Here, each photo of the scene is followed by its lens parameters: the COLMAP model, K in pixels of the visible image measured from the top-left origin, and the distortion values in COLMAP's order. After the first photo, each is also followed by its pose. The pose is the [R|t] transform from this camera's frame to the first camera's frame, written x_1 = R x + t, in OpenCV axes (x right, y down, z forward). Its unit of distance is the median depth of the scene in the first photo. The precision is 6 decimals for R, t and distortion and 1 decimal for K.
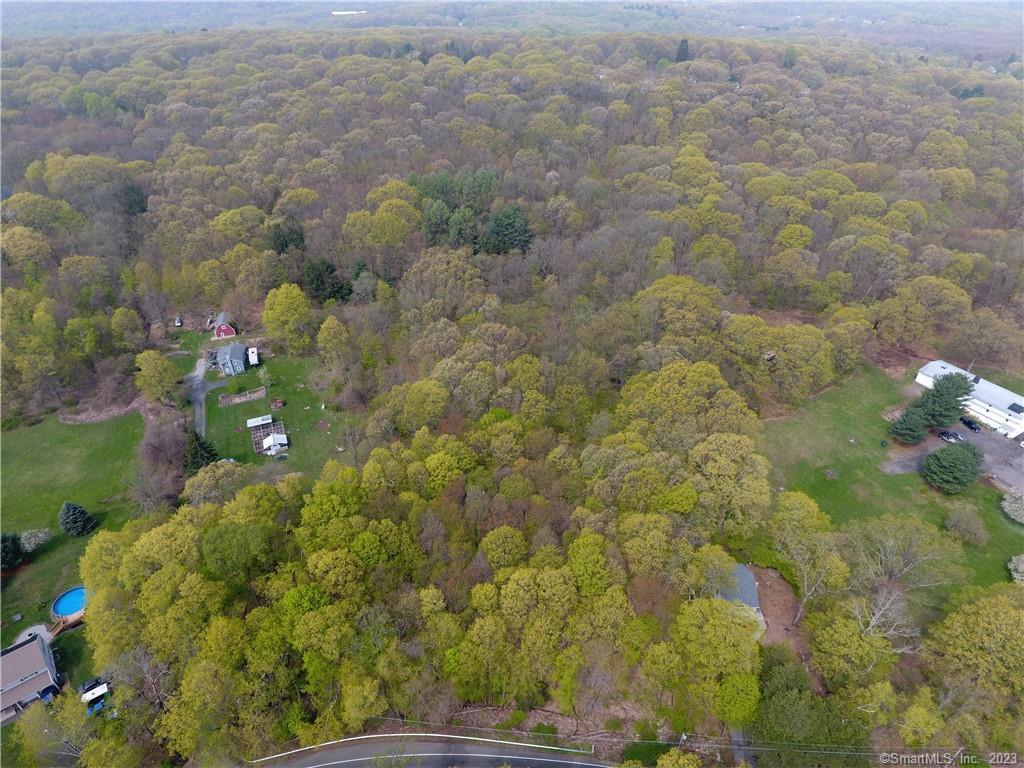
lens RADIAL K [[600.9, 0, 517.3], [0, 600.9, 389.6], [0, 0, 1]] dist [-0.005735, 0.000460]
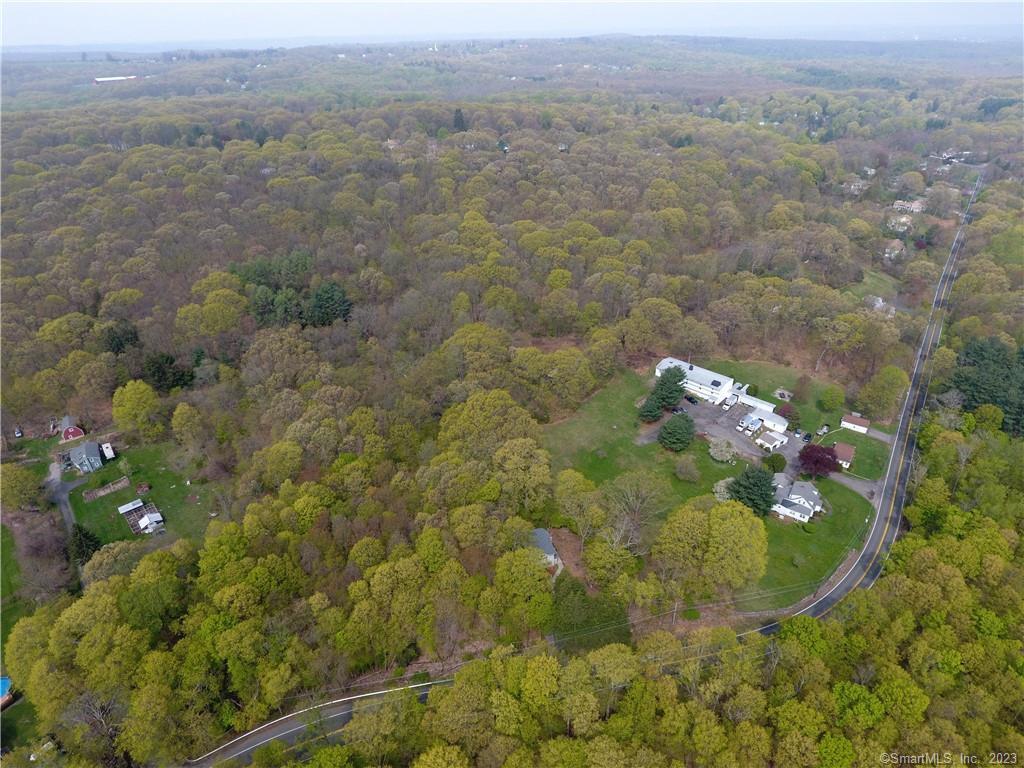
lens RADIAL K [[600.9, 0, 517.3], [0, 600.9, 389.6], [0, 0, 1]] dist [-0.005735, 0.000460]
pose [[0.952492, -0.168082, 0.253982, 0.010656], [0.181637, 0.982886, -0.030721, 0.002957], [-0.244472, 0.075394, 0.966721, -0.248665]]
